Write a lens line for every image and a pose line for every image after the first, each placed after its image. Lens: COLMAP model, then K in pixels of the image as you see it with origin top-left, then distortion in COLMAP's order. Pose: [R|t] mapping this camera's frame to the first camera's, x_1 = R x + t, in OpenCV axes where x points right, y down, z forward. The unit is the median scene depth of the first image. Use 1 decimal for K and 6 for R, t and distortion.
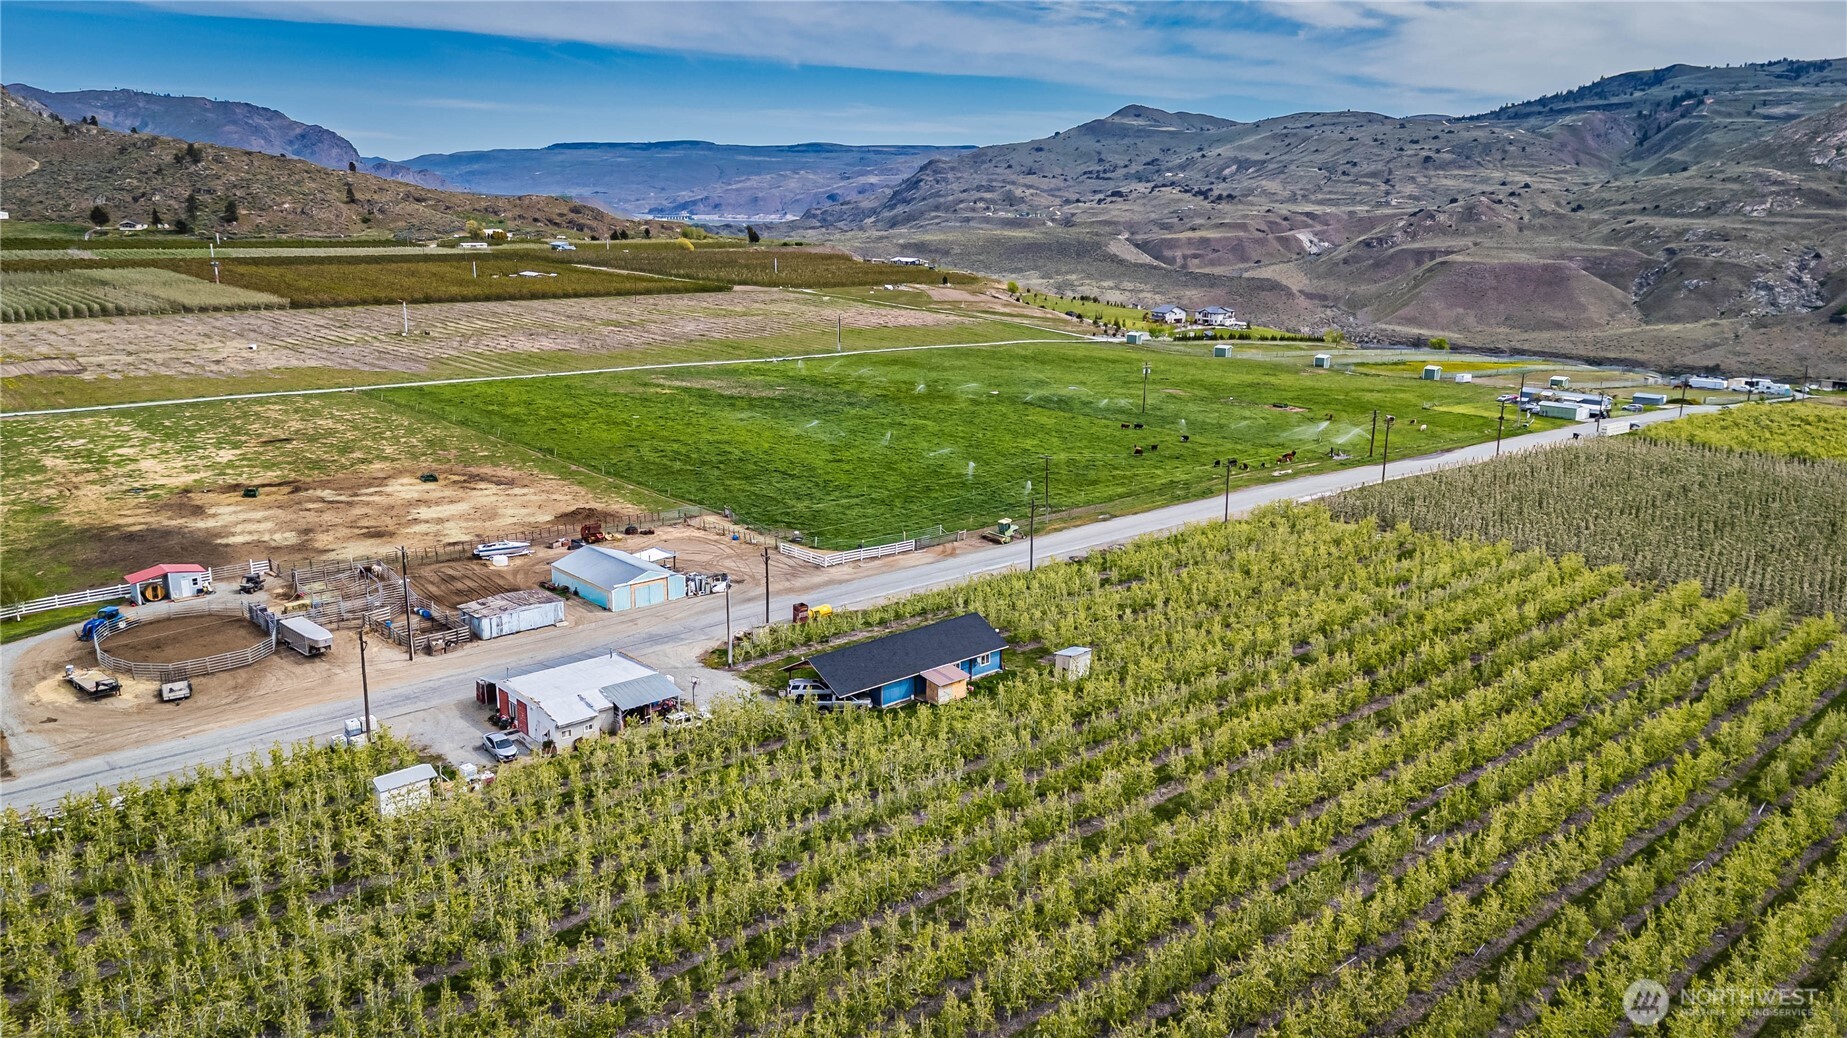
lens RADIAL K [[1347.5, 0, 925.6], [0, 1347.5, 523.3], [0, 0, 1]] dist [0.089317, -0.067043]
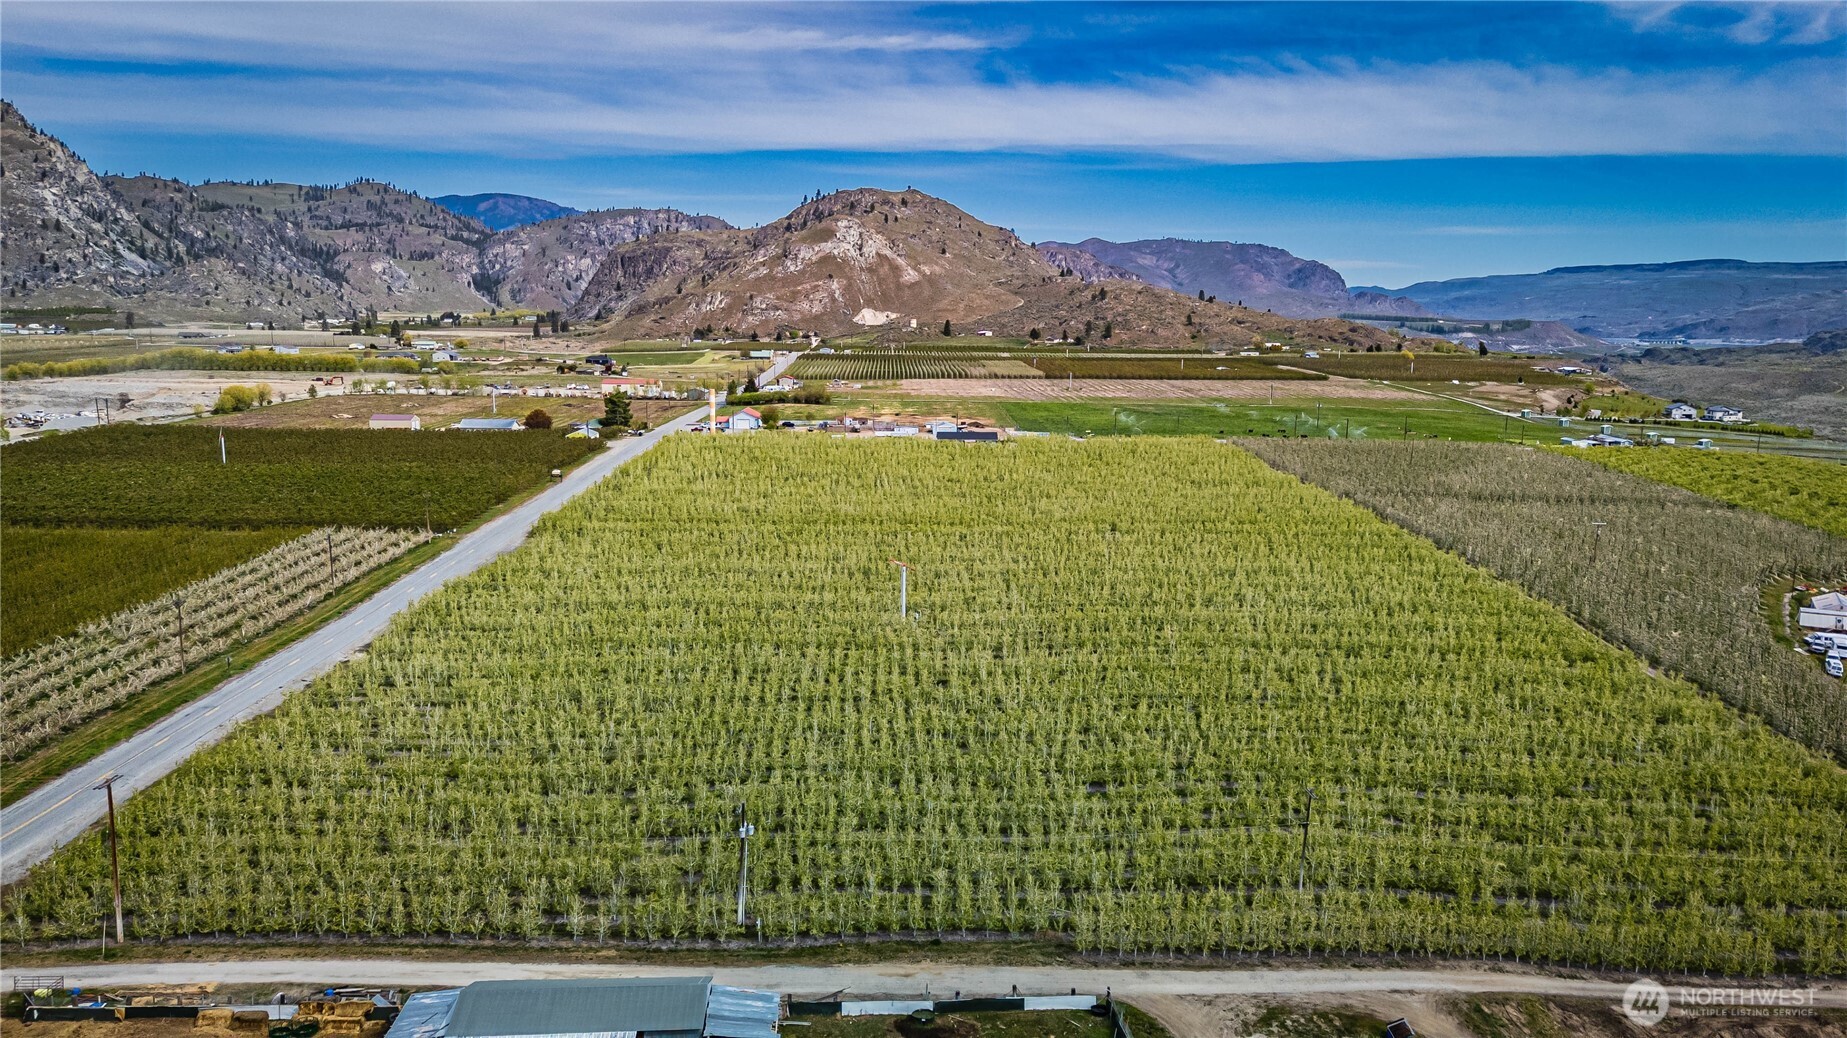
lens RADIAL K [[1347.5, 0, 925.6], [0, 1347.5, 523.3], [0, 0, 1]] dist [0.089317, -0.067043]
pose [[0.769460, 0.099792, -0.630851, 0.128882], [-0.155125, 0.987343, -0.033024, 0.027022], [0.619571, 0.123272, 0.775201, -0.108822]]
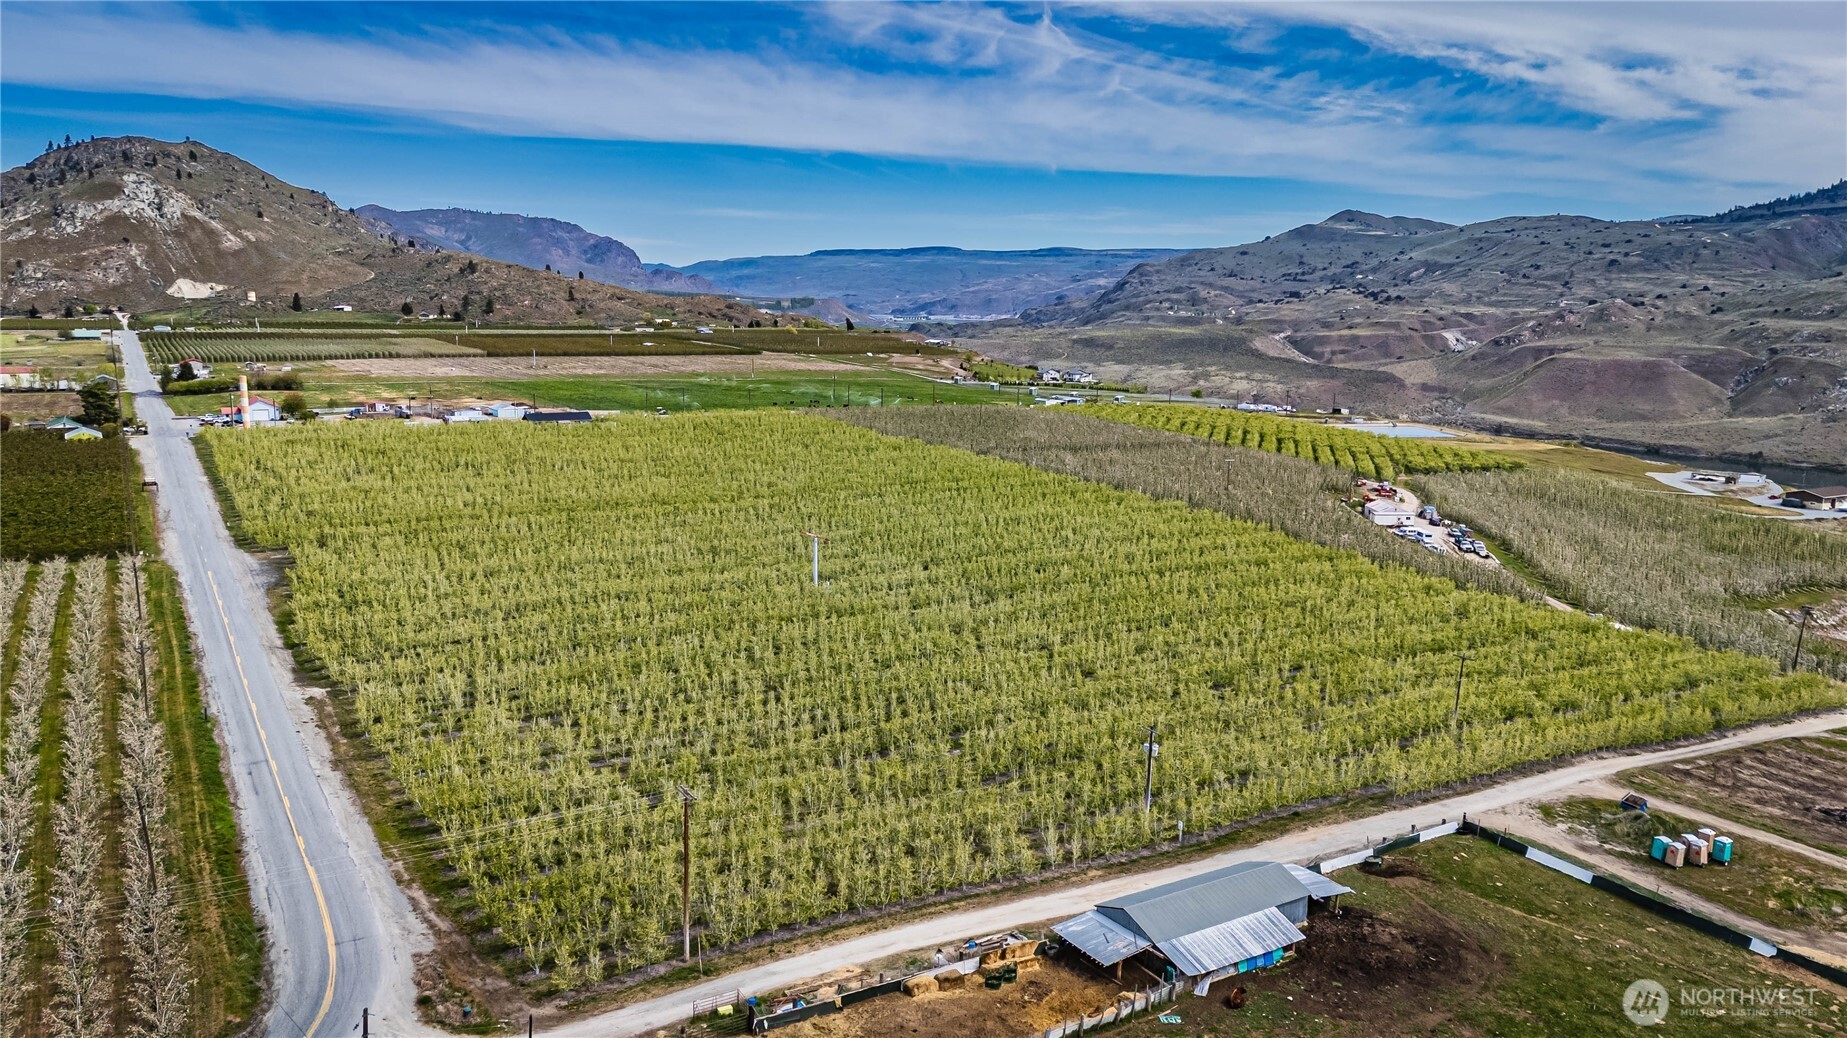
lens RADIAL K [[1347.5, 0, 925.6], [0, 1347.5, 523.3], [0, 0, 1]] dist [0.089317, -0.067043]
pose [[0.983038, 0.033688, -0.180282, 0.091363], [-0.046477, 0.996657, -0.067187, 0.032745], [0.177416, 0.074426, 0.981318, -0.132955]]
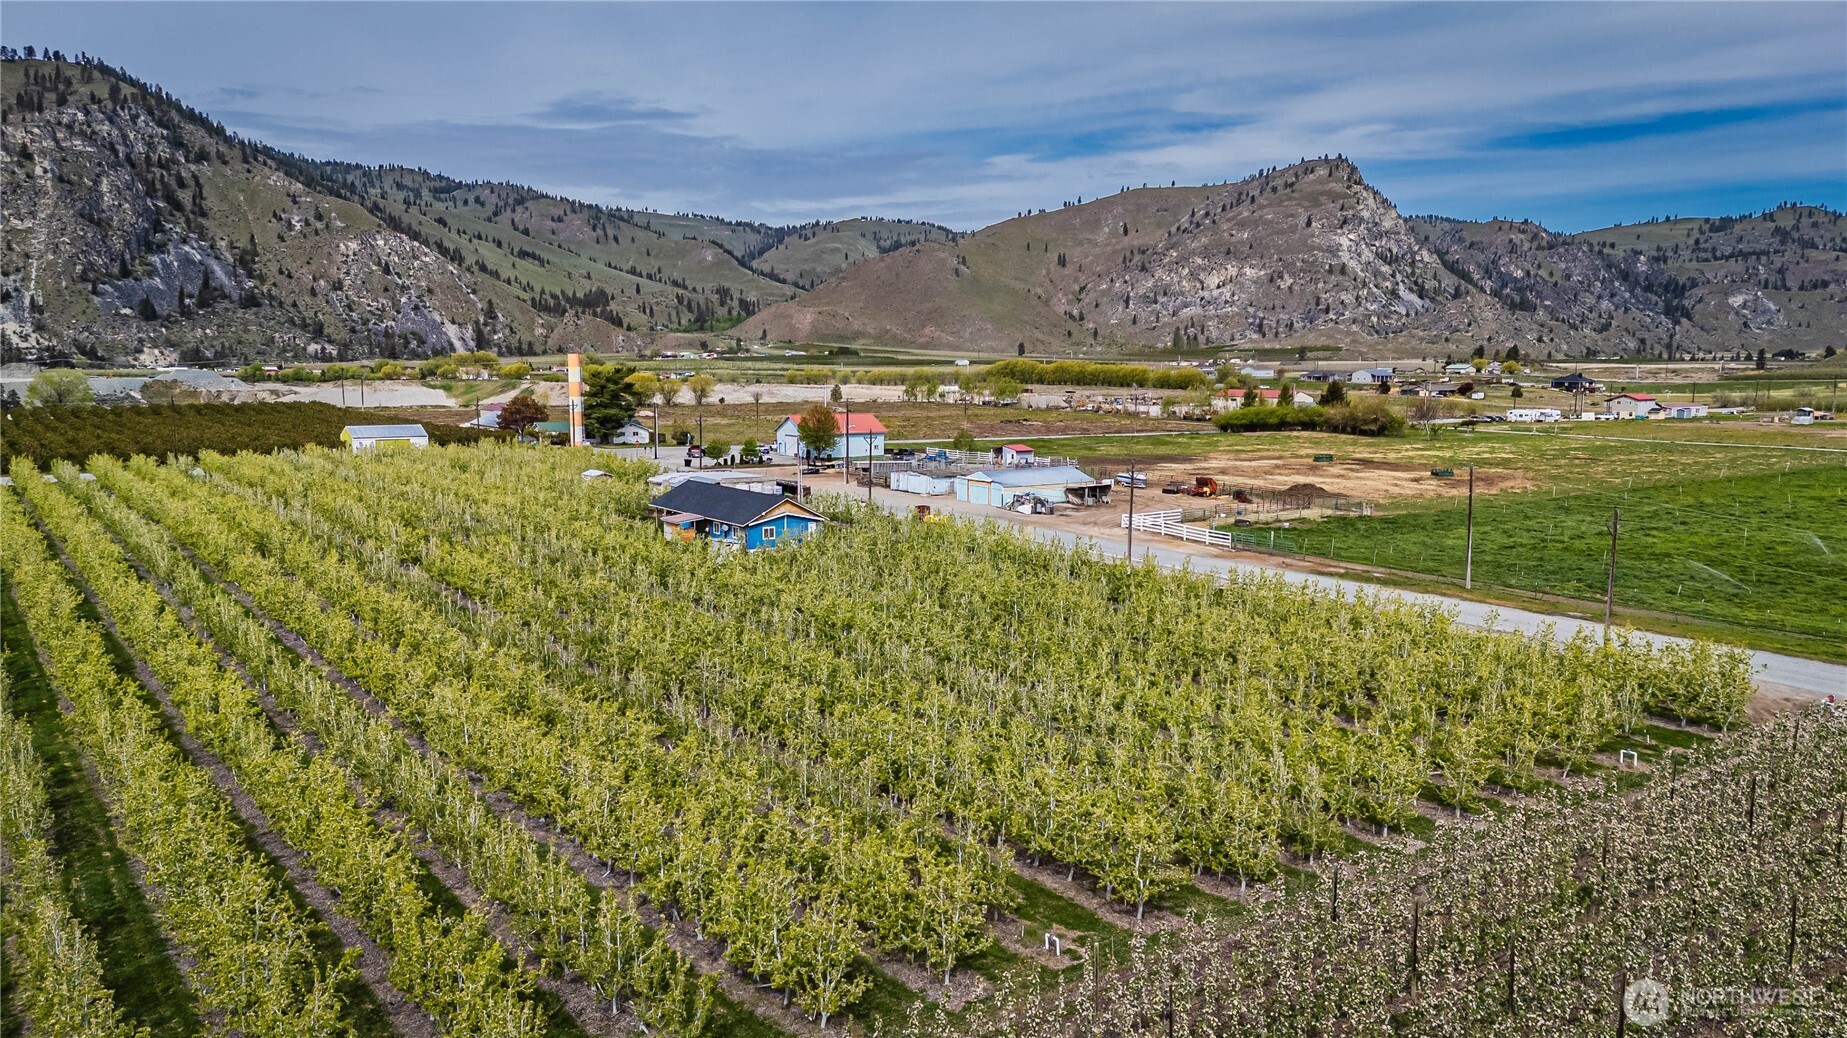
lens RADIAL K [[1347.5, 0, 925.6], [0, 1347.5, 523.3], [0, 0, 1]] dist [0.089317, -0.067043]
pose [[-0.111158, 0.114971, -0.987130, 0.056103], [-0.241986, 0.960259, 0.139090, -0.004095], [0.963891, 0.254333, -0.078919, 0.072112]]
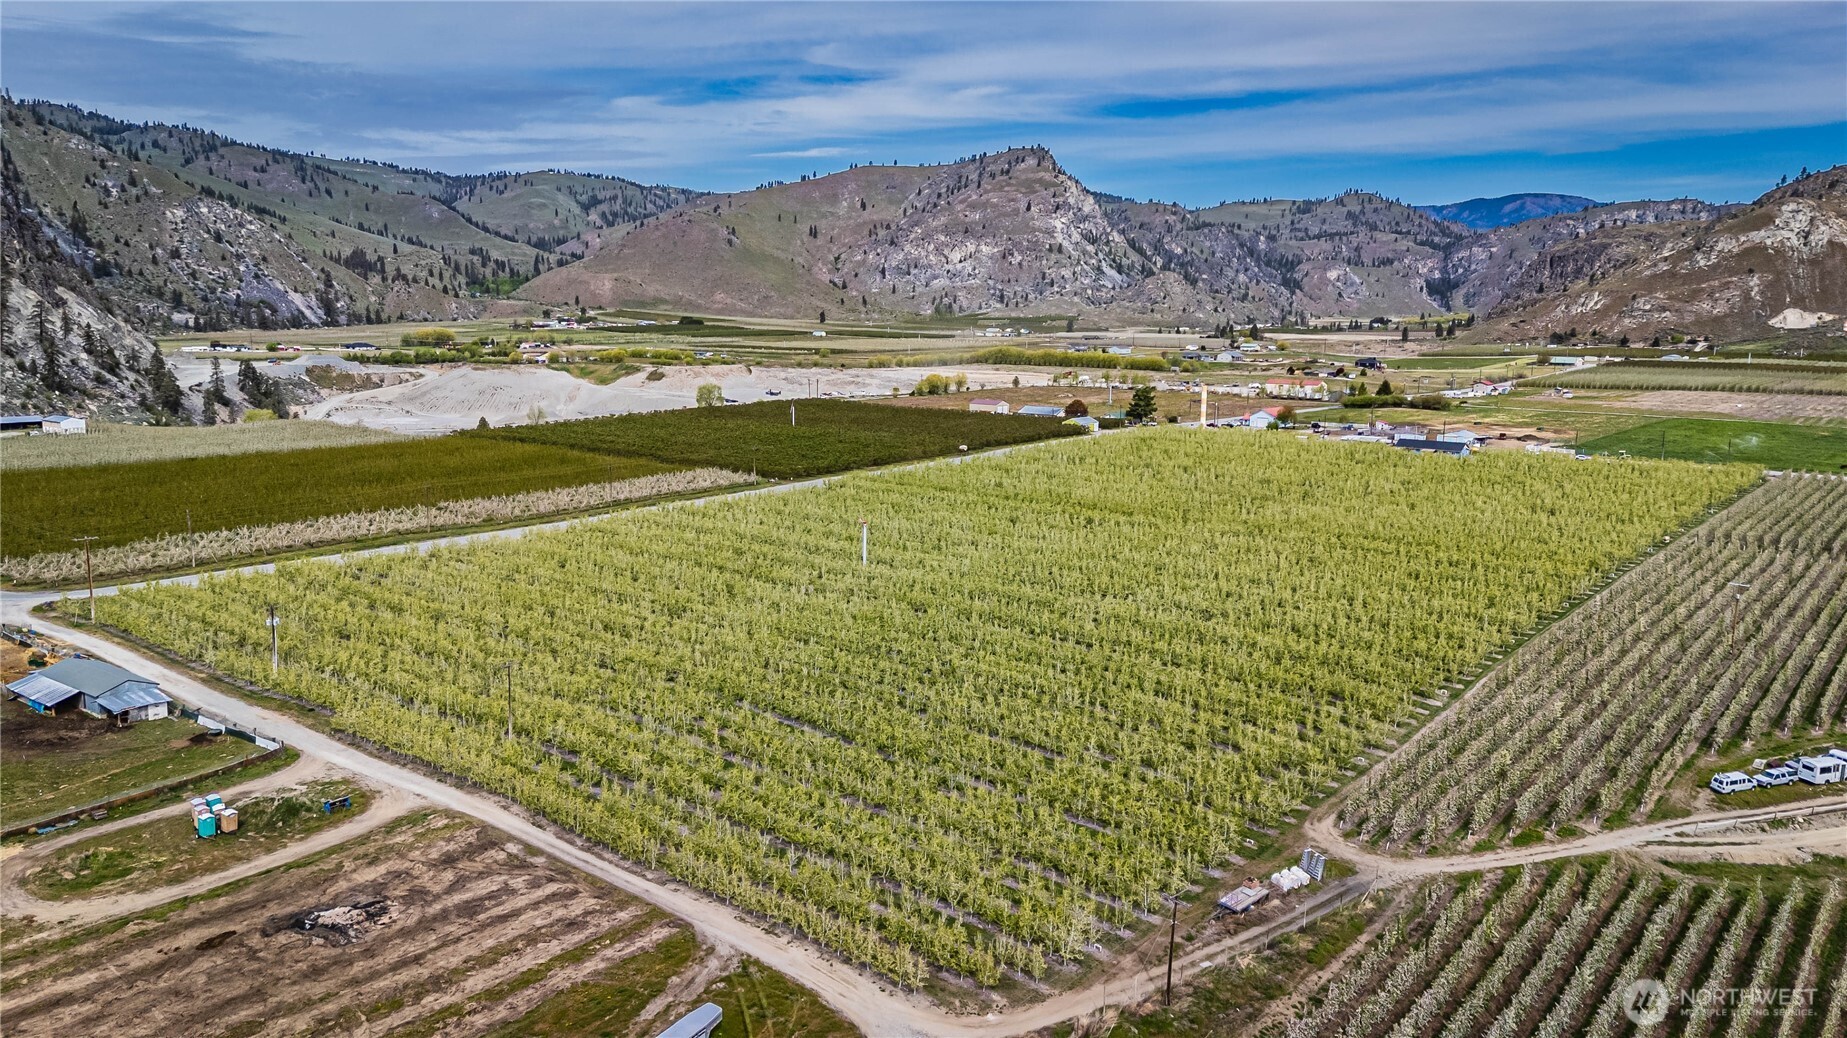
lens RADIAL K [[1347.5, 0, 925.6], [0, 1347.5, 523.3], [0, 0, 1]] dist [0.089317, -0.067043]
pose [[0.165983, 0.151921, -0.974356, 0.181580], [-0.242780, 0.963945, 0.108940, 0.012684], [0.955776, 0.218472, 0.196881, -0.049115]]
